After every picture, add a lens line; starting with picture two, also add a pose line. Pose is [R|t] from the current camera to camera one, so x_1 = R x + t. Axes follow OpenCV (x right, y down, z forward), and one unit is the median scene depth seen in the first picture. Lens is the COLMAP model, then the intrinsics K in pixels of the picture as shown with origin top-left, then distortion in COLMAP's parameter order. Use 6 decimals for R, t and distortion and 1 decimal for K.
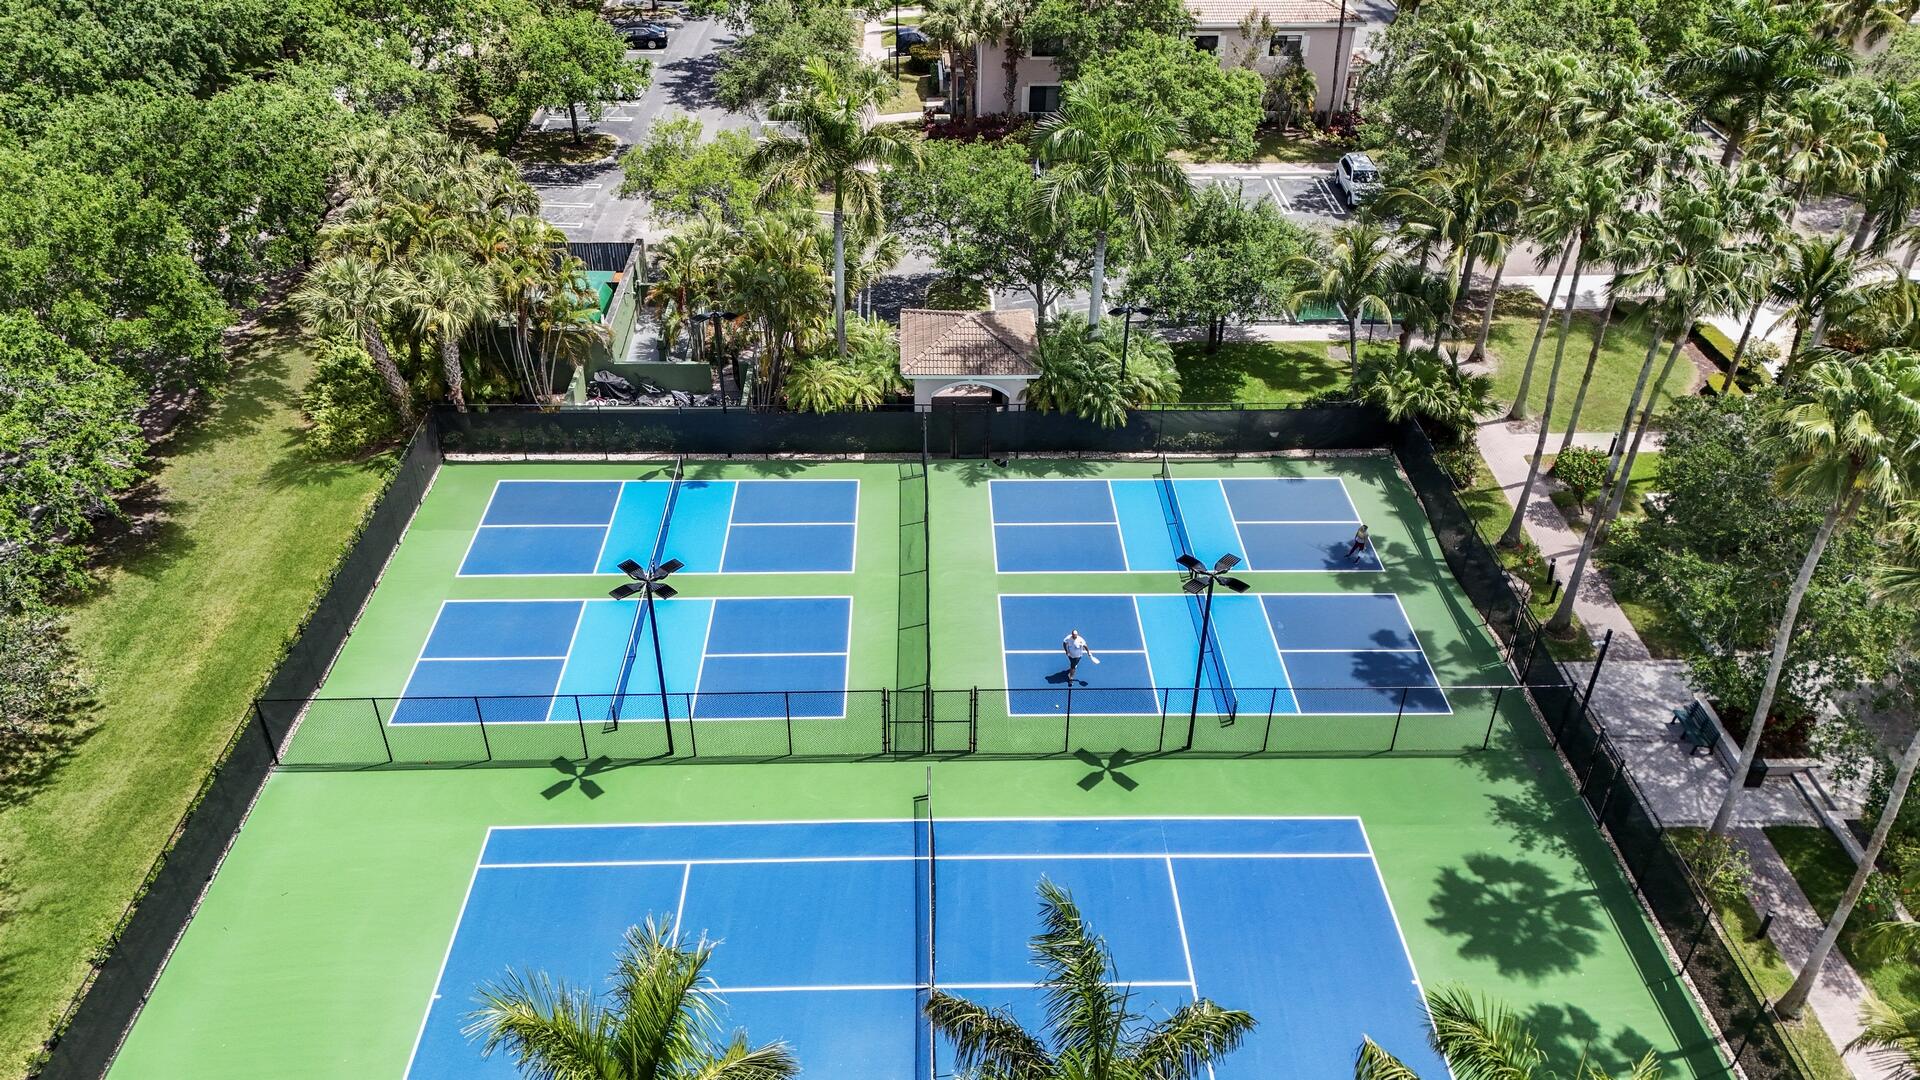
lens RADIAL K [[1405.7, 0, 960.0], [0, 1405.7, 540.0], [0, 0, 1]] dist [0.082733, -0.095573]
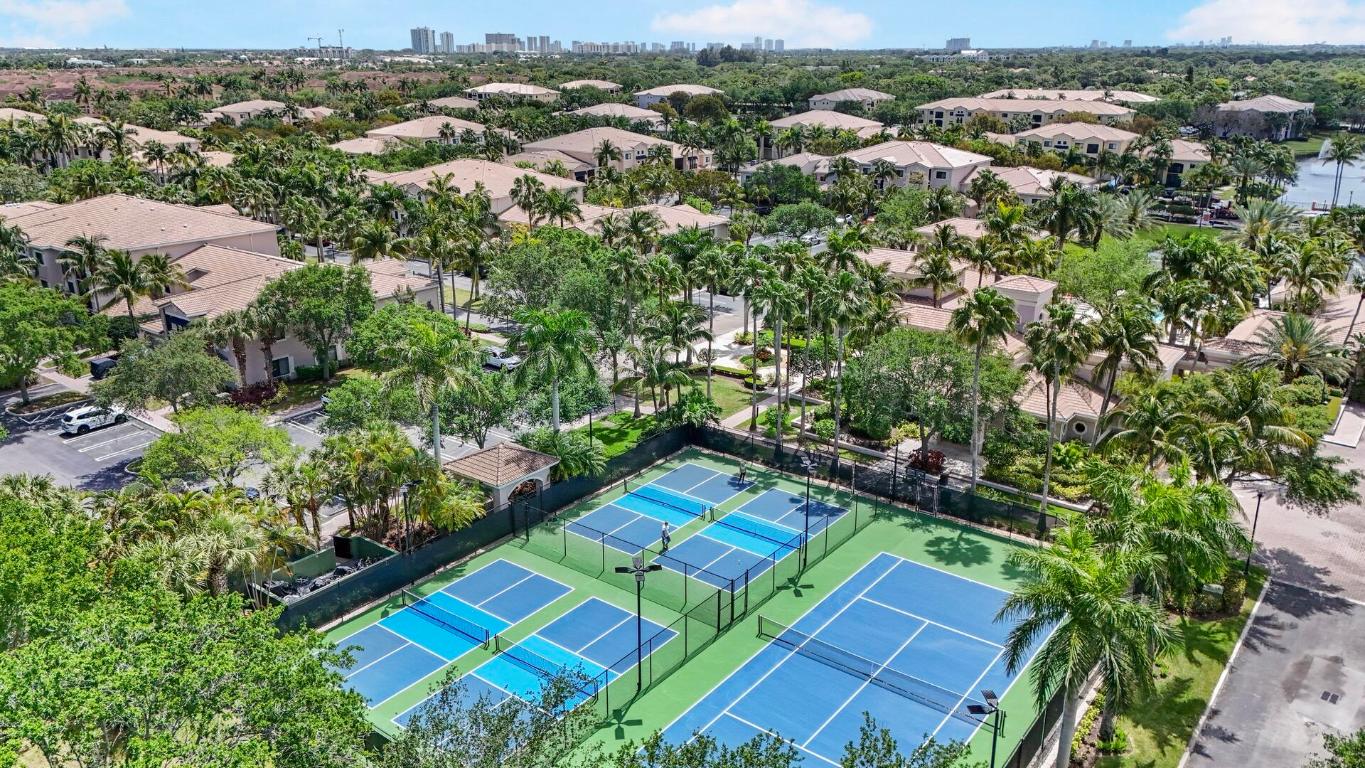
lens RADIAL K [[999.4, 0, 682.5], [0, 999.4, 384.0], [0, 0, 1]] dist [0.082733, -0.095573]
pose [[0.636334, -0.259216, 0.726558, -0.701610], [0.452083, 0.888474, -0.078960, -0.035511], [-0.625061, 0.378709, 0.682553, 0.037231]]
